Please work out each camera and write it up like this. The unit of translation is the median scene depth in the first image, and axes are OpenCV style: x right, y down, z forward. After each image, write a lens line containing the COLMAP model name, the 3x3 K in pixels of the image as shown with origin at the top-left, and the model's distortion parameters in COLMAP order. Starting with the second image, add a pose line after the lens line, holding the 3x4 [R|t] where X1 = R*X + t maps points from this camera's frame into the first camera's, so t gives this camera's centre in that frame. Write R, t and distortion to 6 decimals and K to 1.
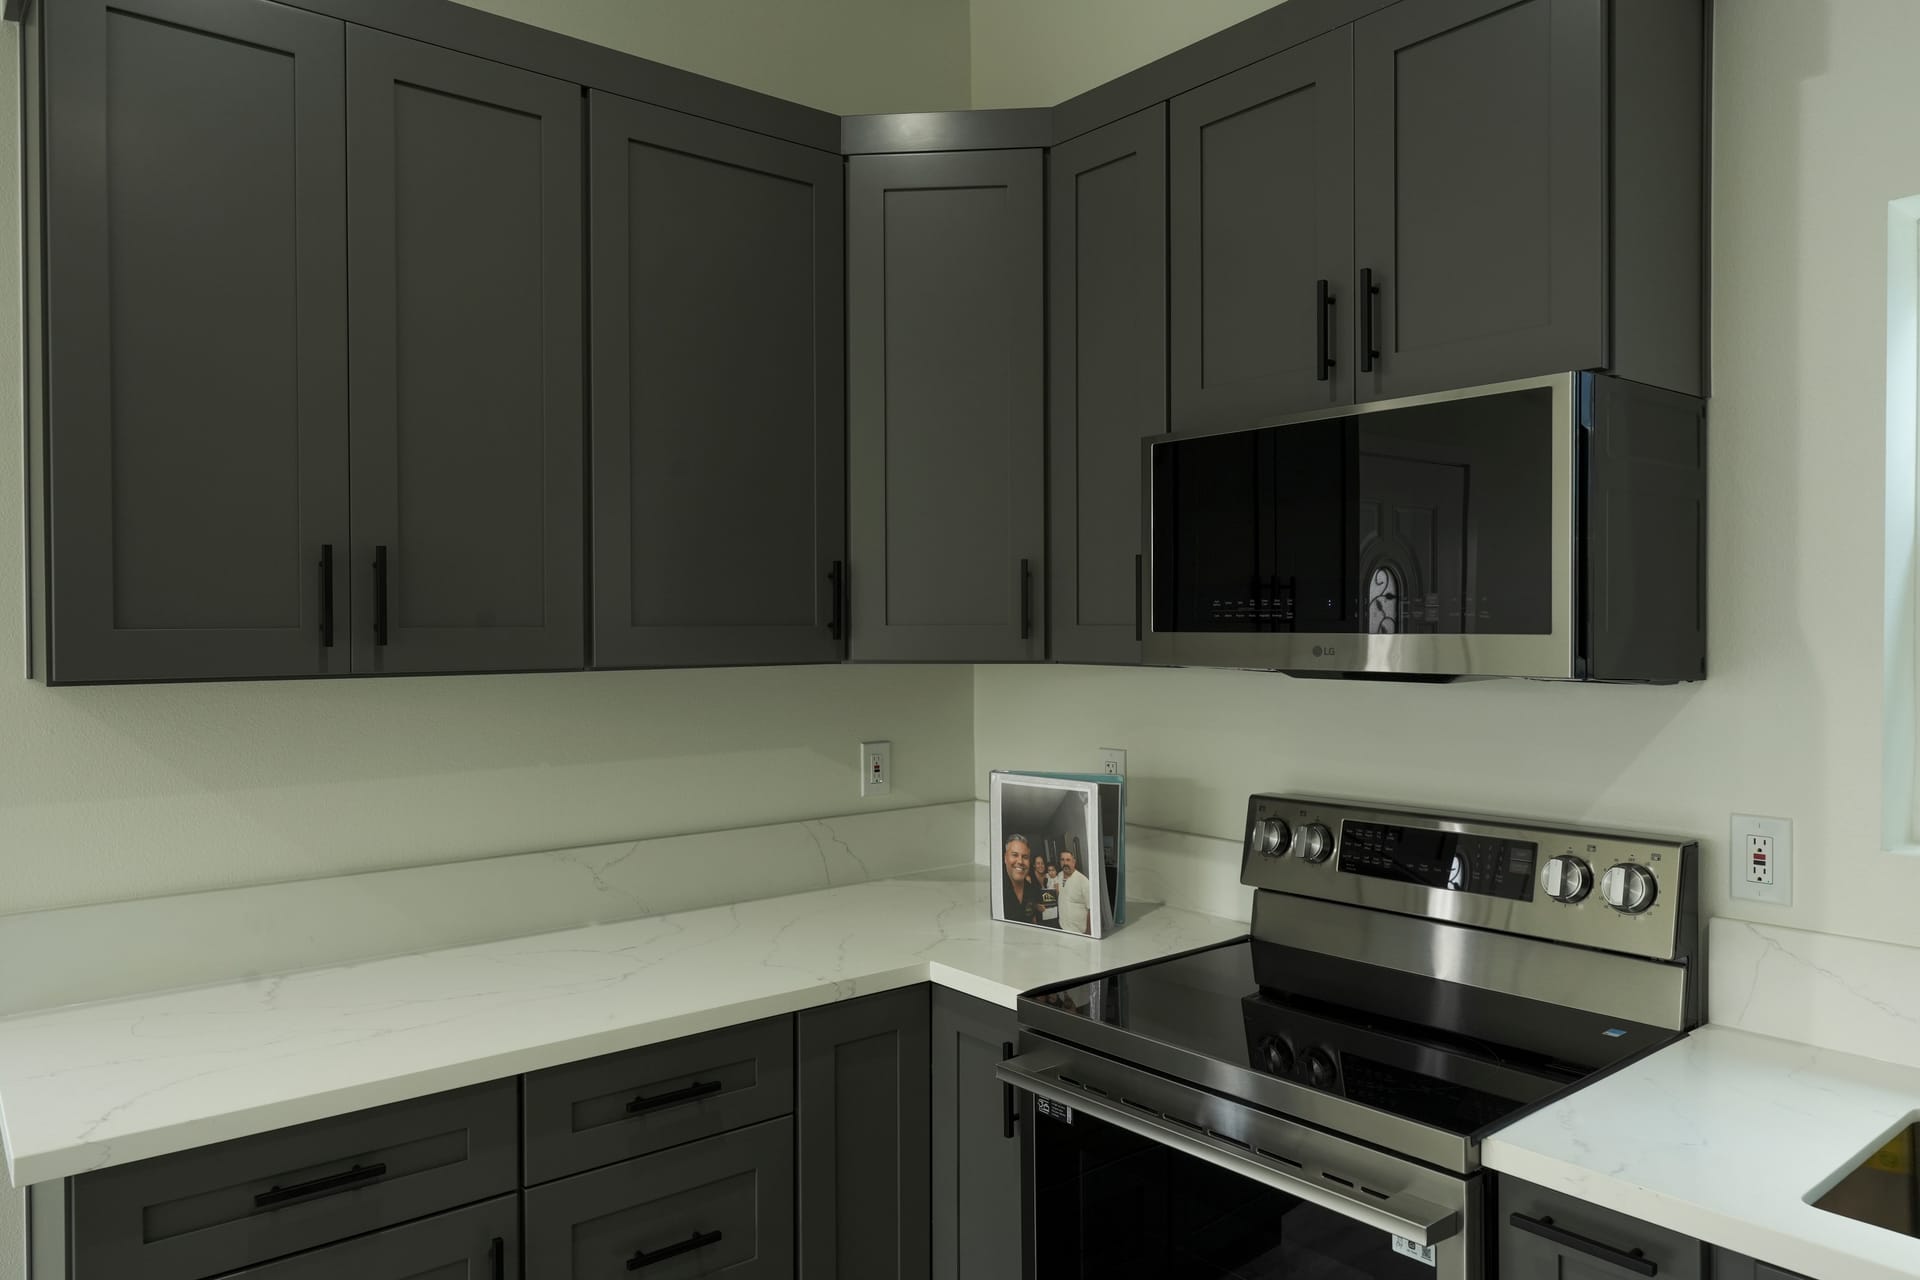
lens RADIAL K [[1300.3, 0, 960.0], [0, 1300.3, 640.0], [0, 0, 1]] dist [0.001087, 0.002086]
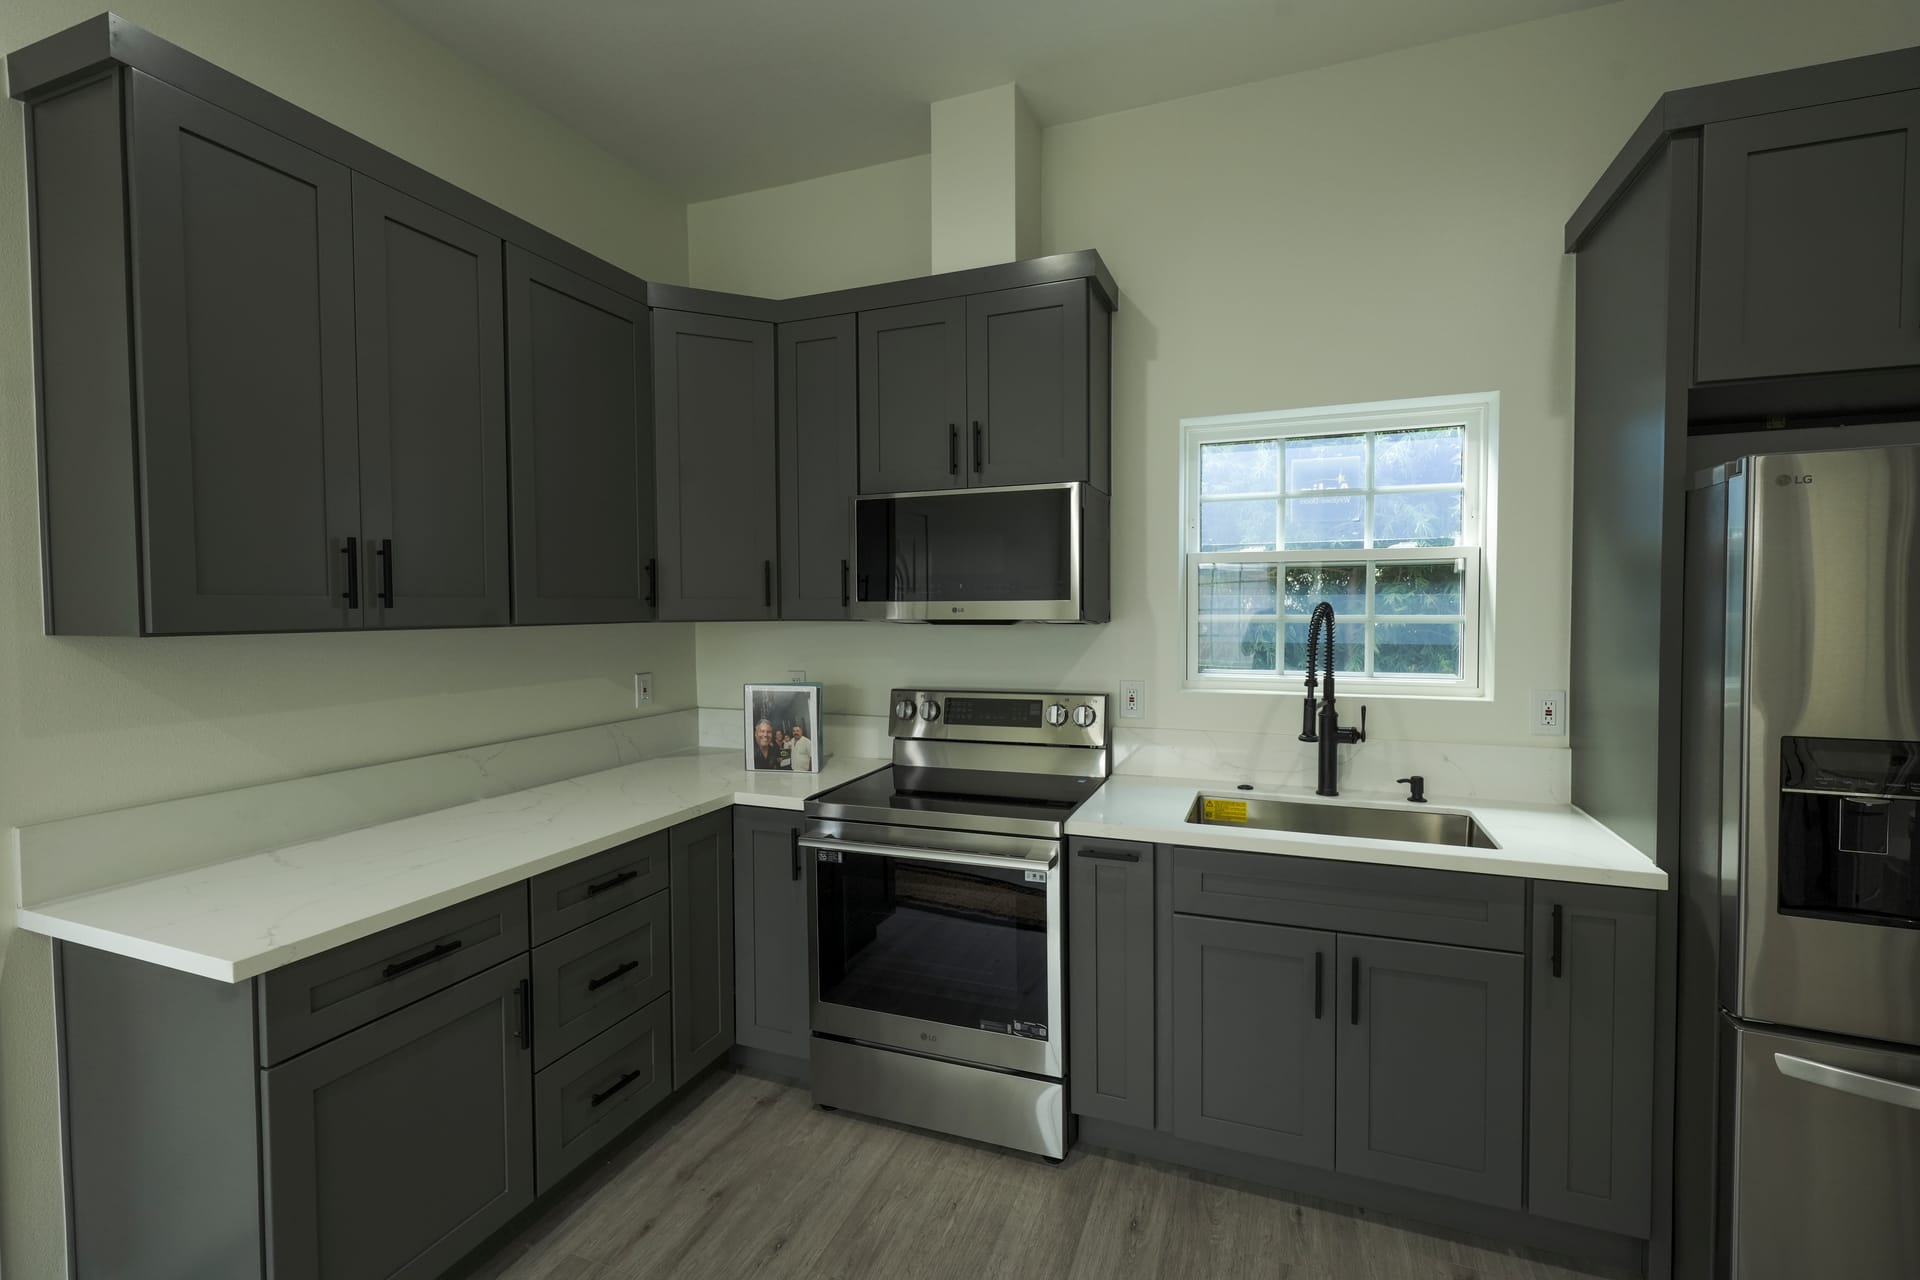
lens RADIAL K [[857.6, 0, 960.0], [0, 857.6, 640.0], [0, 0, 1]] dist [0.001646, 0.000212]
pose [[0.869479, -0.020191, 0.493557, -0.320646], [0.008405, 0.999624, 0.026087, 0.017455], [-0.493898, -0.018534, 0.869322, -0.134605]]
